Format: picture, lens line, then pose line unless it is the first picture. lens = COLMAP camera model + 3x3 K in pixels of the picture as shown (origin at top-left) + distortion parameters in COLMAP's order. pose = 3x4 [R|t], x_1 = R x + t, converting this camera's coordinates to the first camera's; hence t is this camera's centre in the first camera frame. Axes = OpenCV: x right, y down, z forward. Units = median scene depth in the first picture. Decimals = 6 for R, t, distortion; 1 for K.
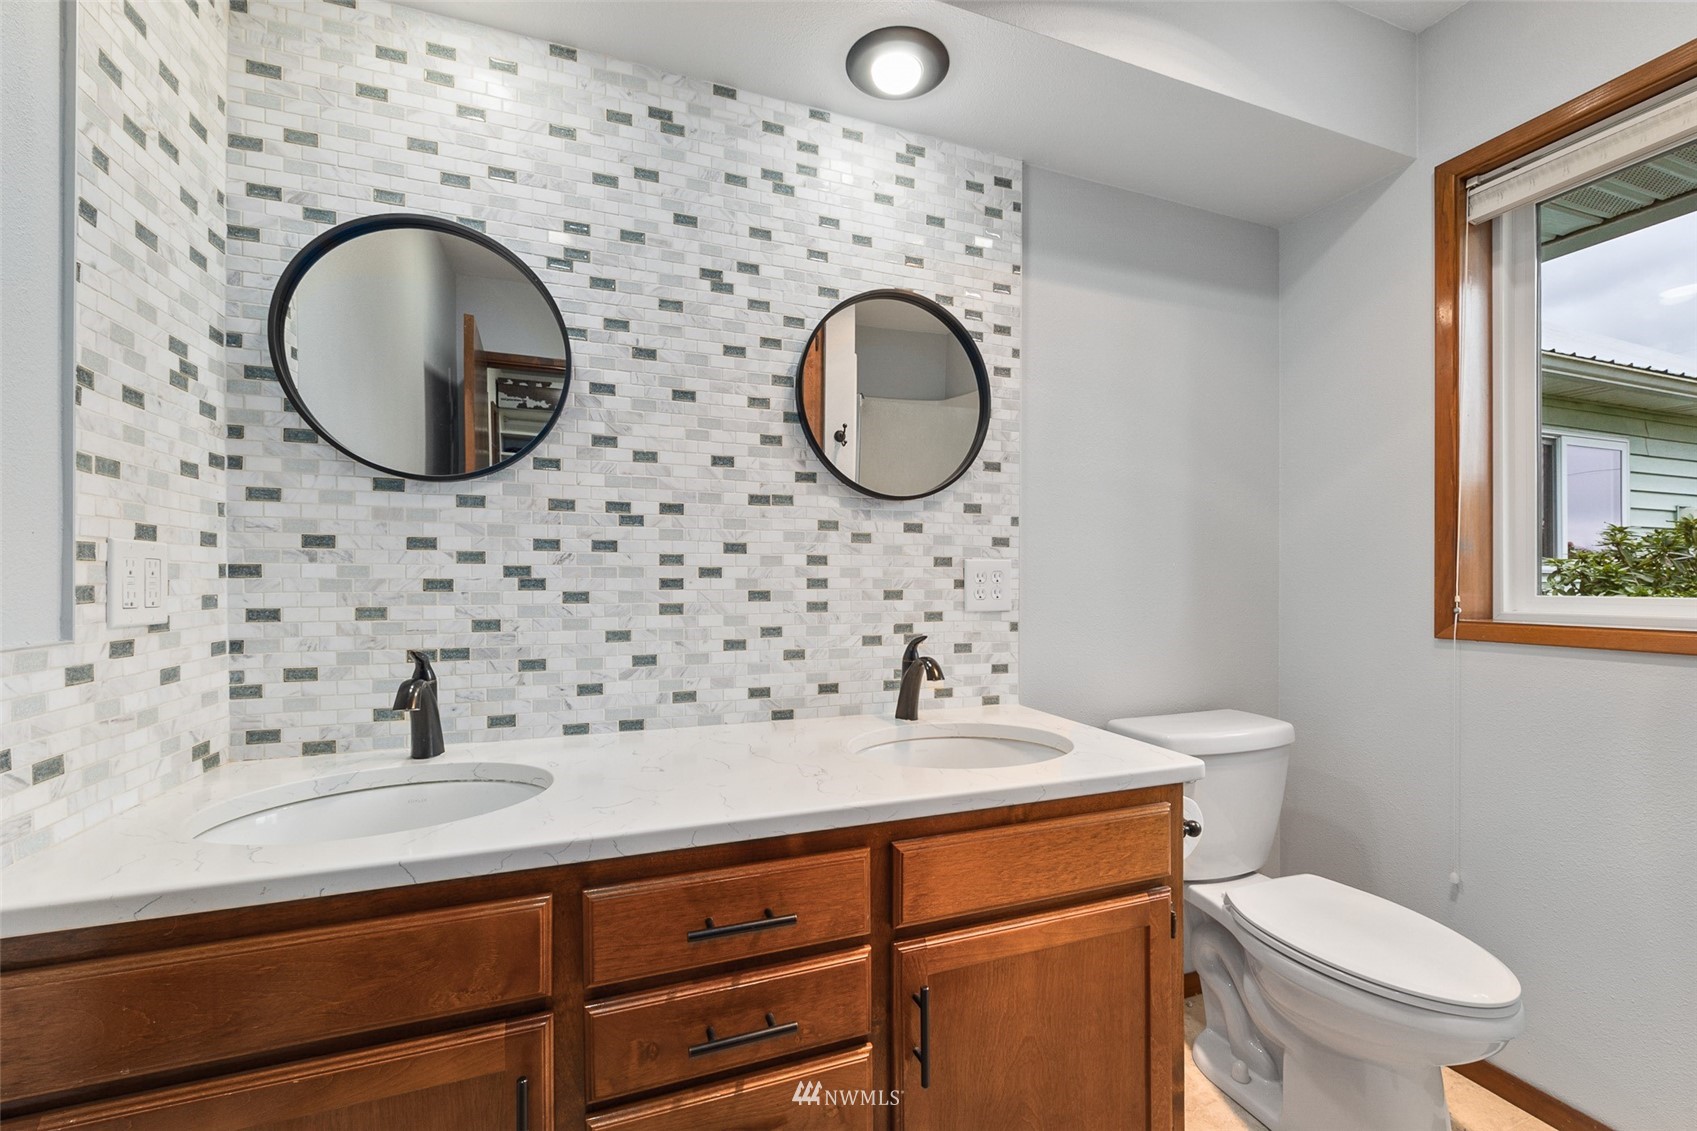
lens RADIAL K [[682.5, 0, 848.1], [0, 682.5, 576.5], [0, 0, 1]] dist [-0.003788, -0.000509]
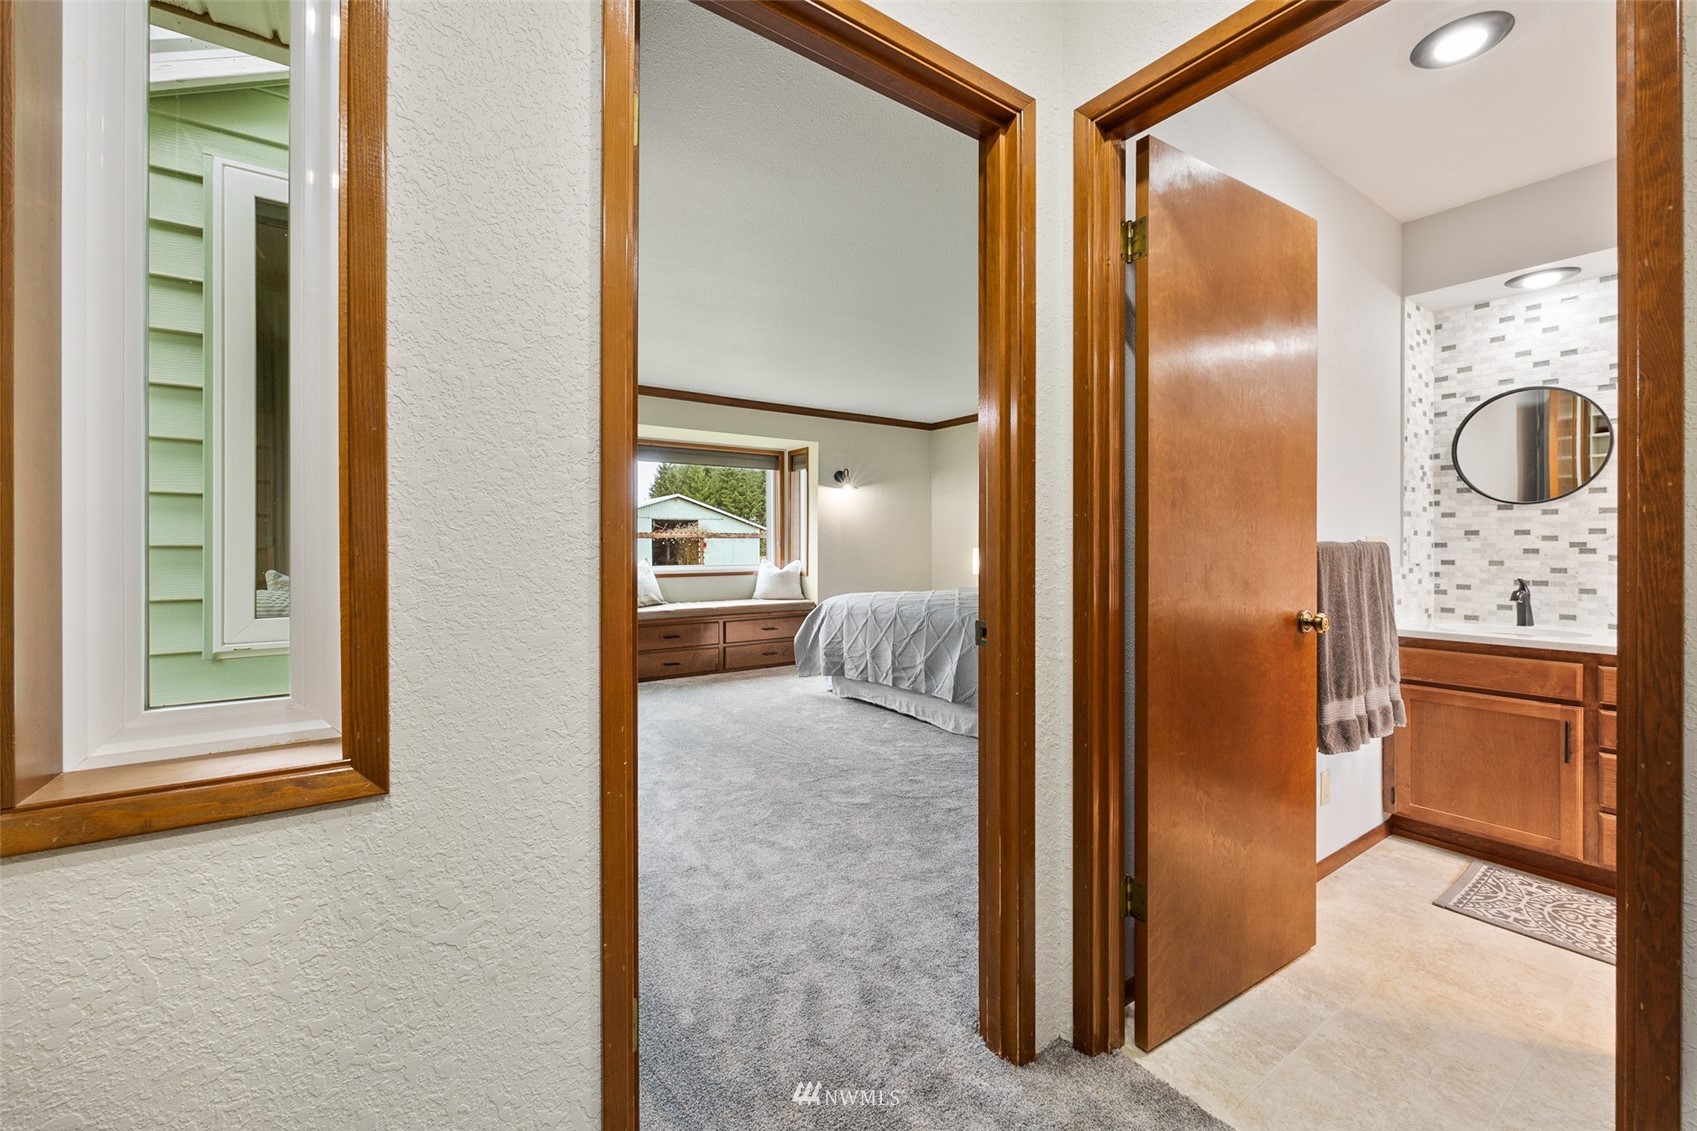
lens RADIAL K [[682.5, 0, 852.0], [0, 682.5, 553.1], [0, 0, 1]] dist [-0.003788, -0.000509]
pose [[0.253354, 0.008461, -0.967337, 1.017638], [0.003139, 0.999949, 0.009568, -0.009427], [0.967369, -0.005461, 0.253314, -1.767010]]
